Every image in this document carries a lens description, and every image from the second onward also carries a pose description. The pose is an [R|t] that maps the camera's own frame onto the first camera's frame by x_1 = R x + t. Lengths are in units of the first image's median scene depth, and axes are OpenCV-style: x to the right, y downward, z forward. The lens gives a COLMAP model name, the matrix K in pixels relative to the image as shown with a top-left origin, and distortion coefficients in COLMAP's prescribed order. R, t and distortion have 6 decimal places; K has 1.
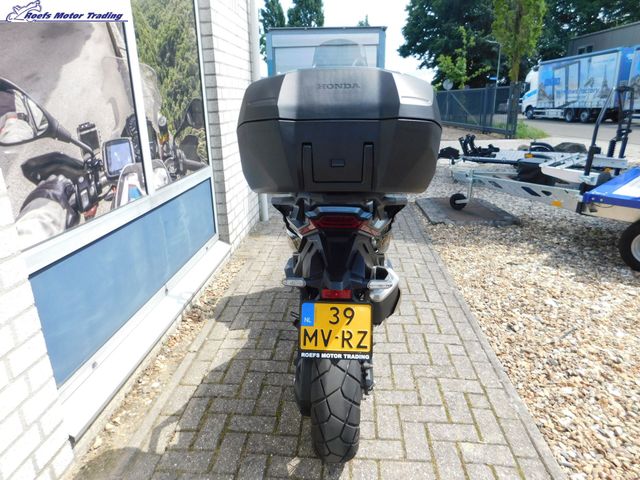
lens RADIAL K [[420.3, 0, 320.0], [0, 420.3, 238.7], [0, 0, 1]] dist [-0.069943, 0.058067]
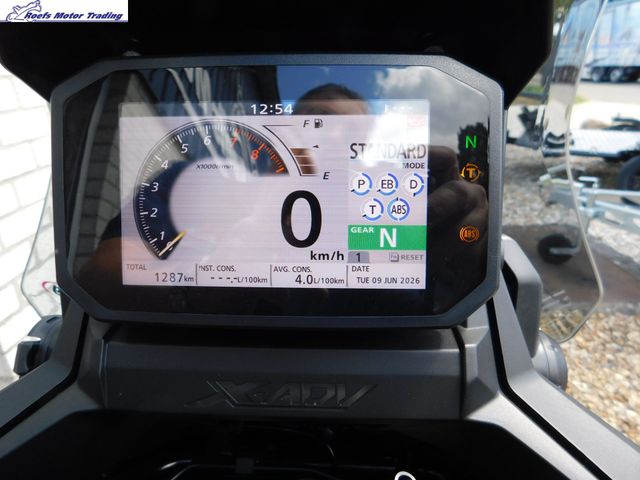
lens RADIAL K [[420.3, 0, 320.0], [0, 420.3, 238.7], [0, 0, 1]] dist [-0.069943, 0.058067]
pose [[0.999990, -0.002174, 0.003913, 0.056907], [0.001815, 0.995975, 0.089614, -0.319167], [-0.004092, -0.089606, 0.995969, 1.014660]]
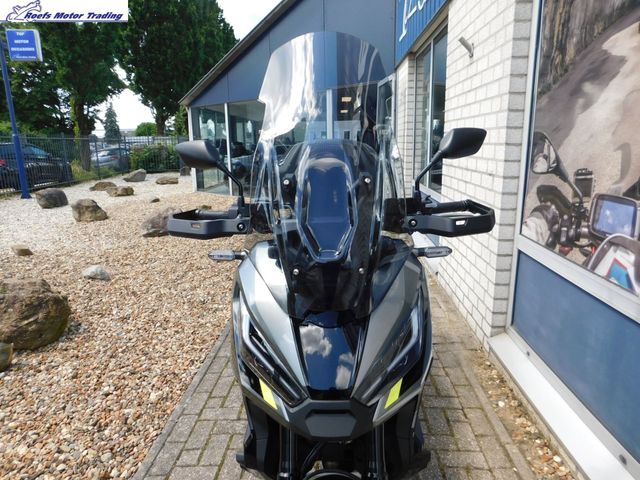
lens RADIAL K [[420.3, 0, 320.0], [0, 420.3, 238.7], [0, 0, 1]] dist [-0.069943, 0.058067]
pose [[-0.999152, 0.037861, -0.016181, 0.067950], [0.024060, 0.855799, 0.516749, -0.512177], [0.033413, 0.515921, -0.855984, 1.476545]]
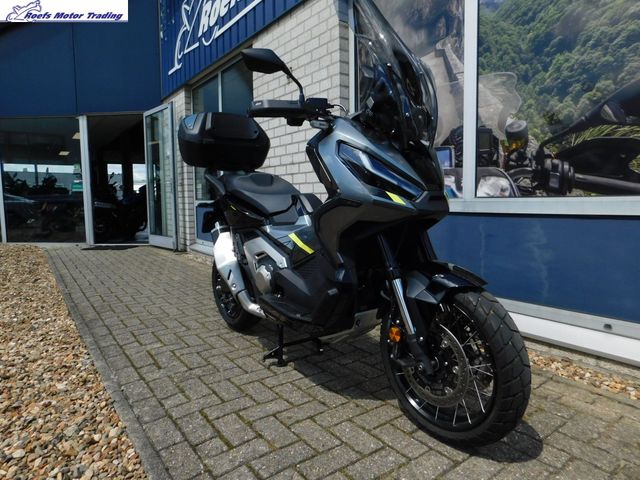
lens RADIAL K [[418.6, 0, 320.3], [0, 418.6, 238.1], [0, 0, 1]] dist [-0.072124, 0.057640]
pose [[-0.763767, 0.086605, -0.639656, 0.579244], [-0.177407, 0.924633, 0.337018, -0.310646], [0.620634, 0.370882, -0.690840, 1.574137]]
